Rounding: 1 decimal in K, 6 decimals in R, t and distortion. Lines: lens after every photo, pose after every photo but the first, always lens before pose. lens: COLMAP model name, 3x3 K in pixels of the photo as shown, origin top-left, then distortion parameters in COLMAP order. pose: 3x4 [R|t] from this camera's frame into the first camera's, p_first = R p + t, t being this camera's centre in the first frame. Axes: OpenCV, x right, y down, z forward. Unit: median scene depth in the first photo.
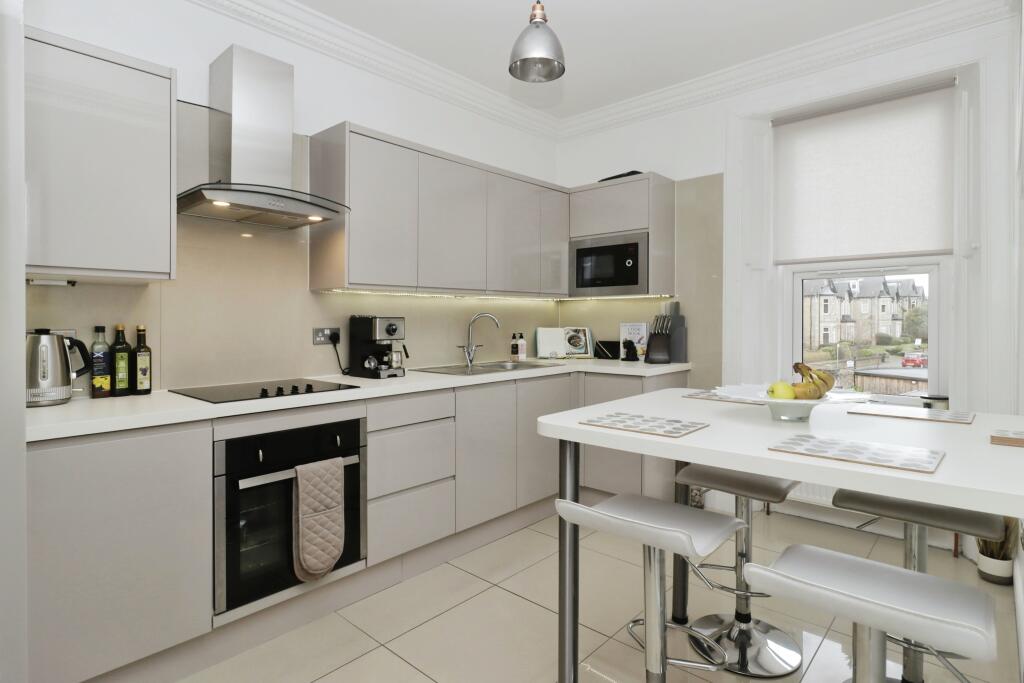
lens RADIAL K [[540.0, 0, 511.8], [0, 540.0, 320.4], [0, 0, 1]] dist [0.000109, 0.000173]
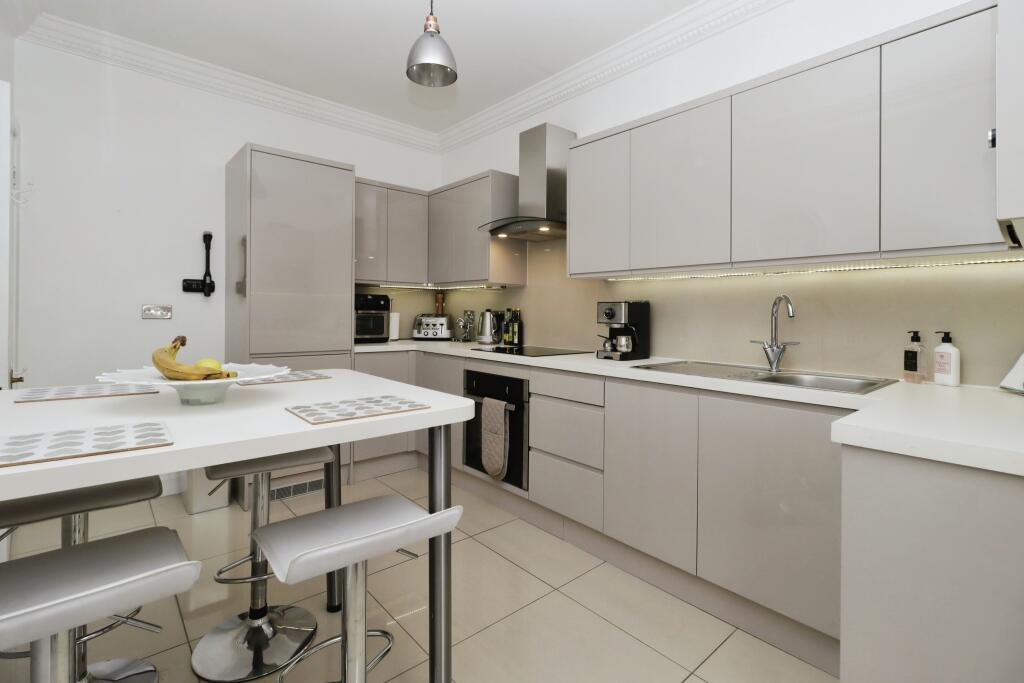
lens RADIAL K [[473.1, 0, 511.2], [0, 473.1, 308.0], [0, 0, 1]] dist [0.031173, 0.000061]
pose [[-0.113198, -0.002972, -0.993568, 0.855253], [-0.010484, 0.999943, -0.001797, 0.011177], [0.993517, 0.010213, -0.113223, 1.093060]]
